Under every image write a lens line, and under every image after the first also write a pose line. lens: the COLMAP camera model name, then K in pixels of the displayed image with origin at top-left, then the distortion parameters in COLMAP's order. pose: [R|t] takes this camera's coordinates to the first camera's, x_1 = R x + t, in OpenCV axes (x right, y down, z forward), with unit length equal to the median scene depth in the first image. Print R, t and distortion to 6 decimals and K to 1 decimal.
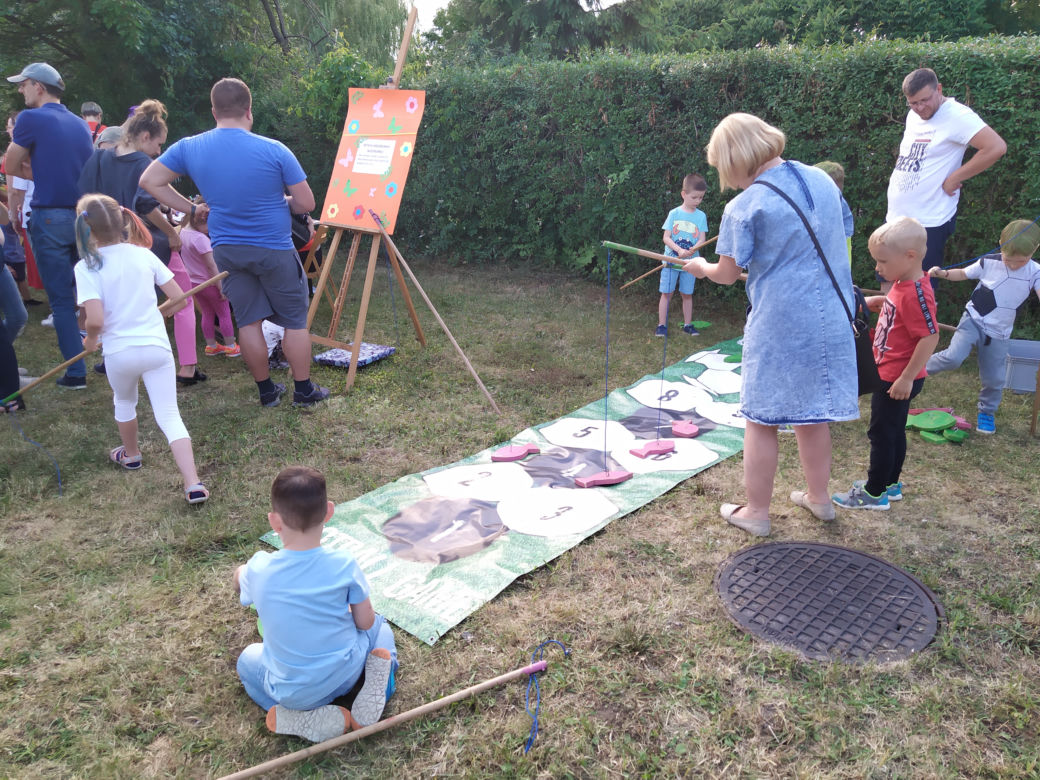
lens RADIAL K [[796.4, 0, 532.3], [0, 796.4, 411.0], [0, 0, 1]] dist [0.070108, -0.085474]
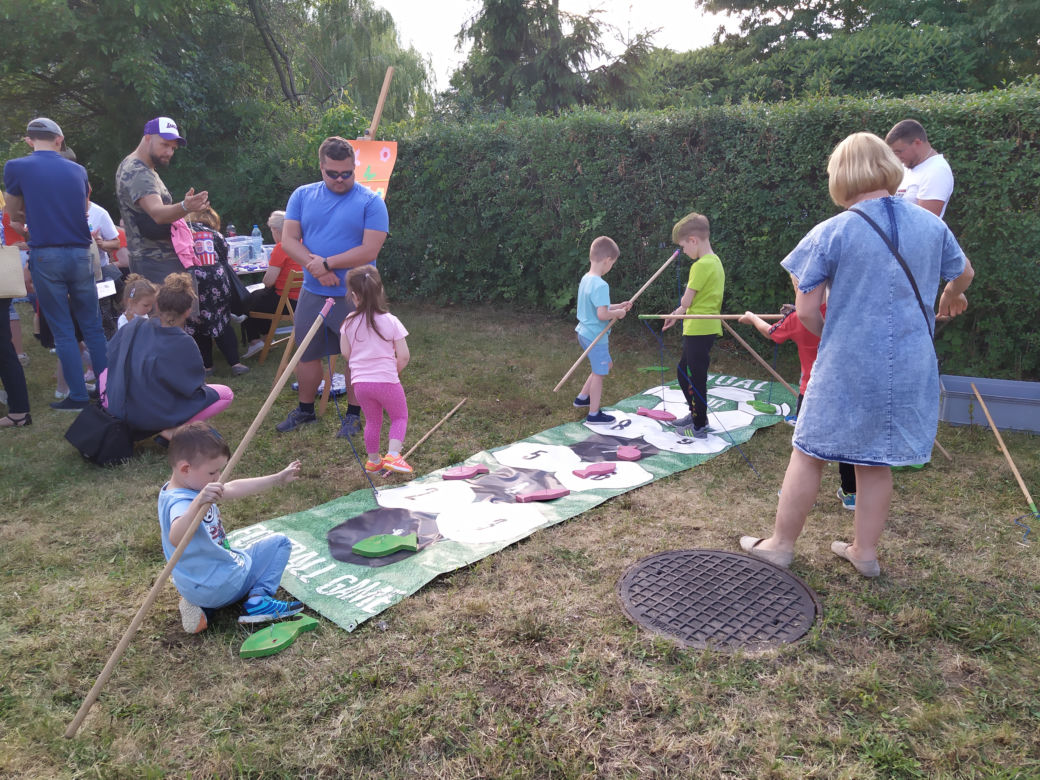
lens RADIAL K [[796.4, 0, 532.3], [0, 796.4, 411.0], [0, 0, 1]] dist [0.070108, -0.085474]
pose [[0.999627, 0.011788, -0.024654, 0.105952], [-0.013279, 0.998036, -0.061214, 0.039075], [0.023884, 0.061519, 0.997820, -0.076002]]
